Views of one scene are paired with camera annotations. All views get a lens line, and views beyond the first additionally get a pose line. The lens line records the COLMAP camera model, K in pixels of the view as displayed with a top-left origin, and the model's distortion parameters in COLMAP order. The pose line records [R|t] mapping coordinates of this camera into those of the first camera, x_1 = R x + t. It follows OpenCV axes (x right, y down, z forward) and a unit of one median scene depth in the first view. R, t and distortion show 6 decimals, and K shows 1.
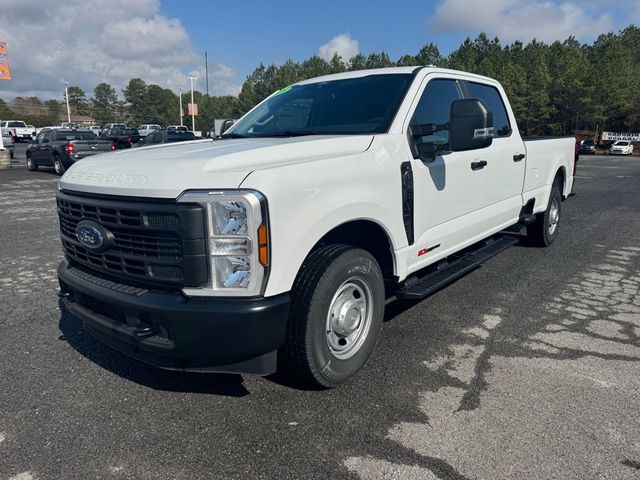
lens RADIAL K [[459.4, 0, 321.1], [0, 459.4, 240.0], [0, 0, 1]] dist [0.002120, -0.008672]
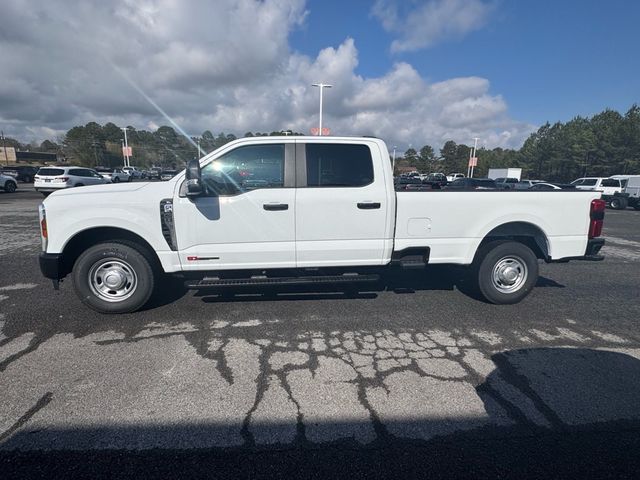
lens RADIAL K [[323.6, 0, 317.1], [0, 323.6, 239.3], [0, 0, 1]] dist [-0.001208, -0.000415]
pose [[0.720220, 0.139288, -0.679619, 1.110271], [-0.168391, 0.985440, 0.023514, -0.118536], [0.672999, 0.097506, 0.733189, 0.419715]]
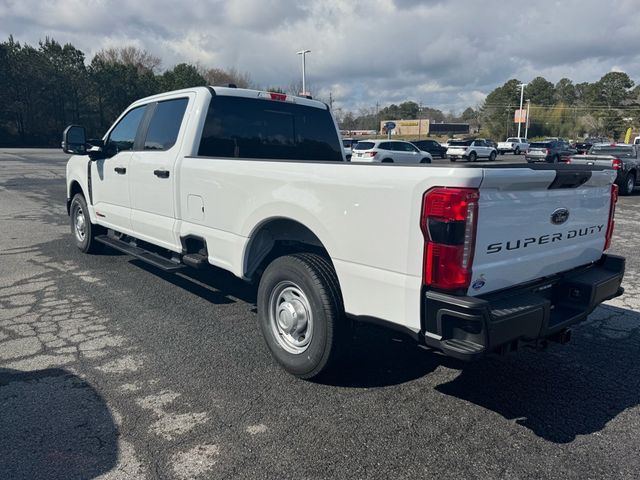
lens RADIAL K [[488.0, 0, 322.4], [0, 488.0, 241.8], [0, 0, 1]] dist [0.047690, -0.067630]
pose [[-0.171441, 0.183465, -0.967961, 1.672384], [-0.231528, 0.947488, 0.220592, -0.425331], [0.957603, 0.261929, -0.119961, 1.820036]]
